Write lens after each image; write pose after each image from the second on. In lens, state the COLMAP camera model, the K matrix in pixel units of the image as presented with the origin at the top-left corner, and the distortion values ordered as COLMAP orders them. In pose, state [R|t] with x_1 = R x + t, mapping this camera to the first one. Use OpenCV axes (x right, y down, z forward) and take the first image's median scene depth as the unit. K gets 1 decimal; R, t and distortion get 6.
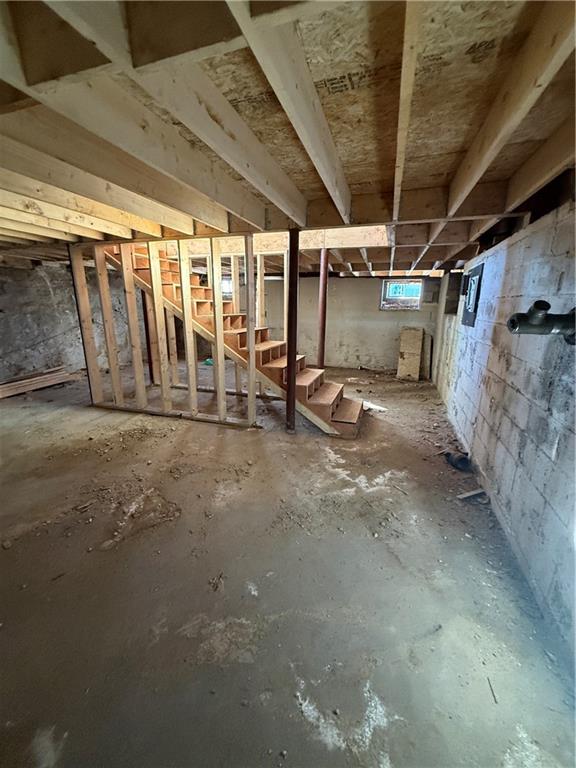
lens RADIAL K [[304.7, 0, 287.6], [0, 304.7, 380.2], [0, 0, 1]] dist [0.000781, 0.000104]
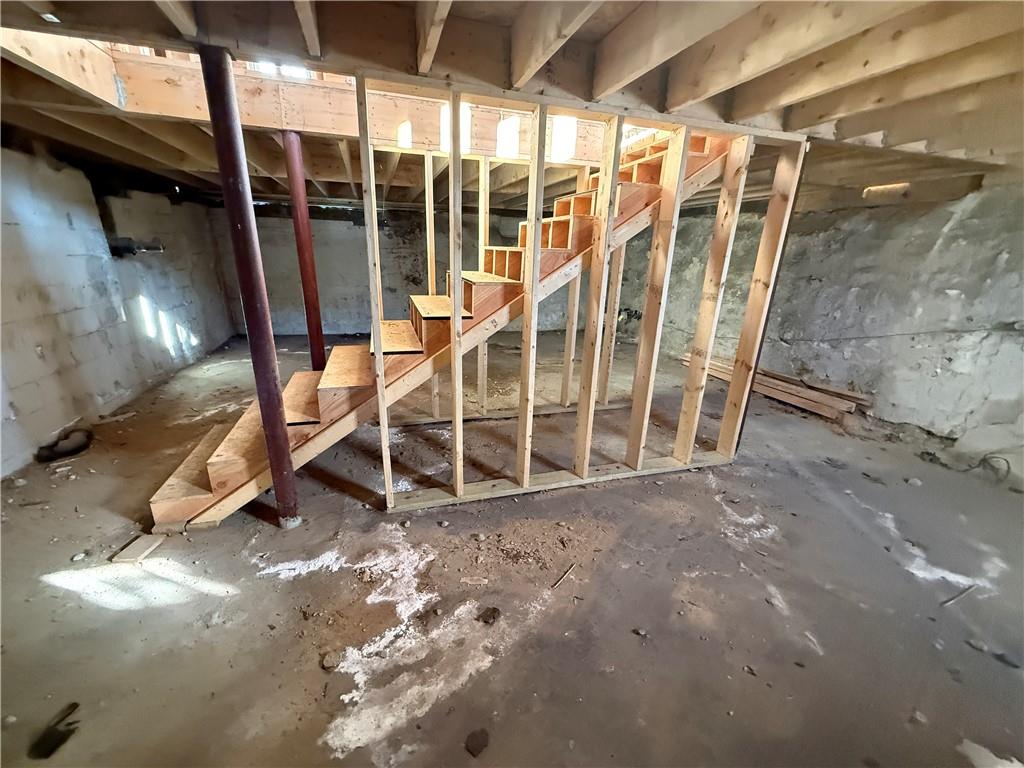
lens RADIAL K [[406.3, 0, 509.4], [0, 406.3, 384.5], [0, 0, 1]] dist [0.000781, 0.000104]
pose [[-0.802586, 0.154631, -0.576147, 0.257977], [-0.184273, 0.854319, 0.485986, -0.598622], [0.567362, 0.496214, -0.657170, 2.345991]]
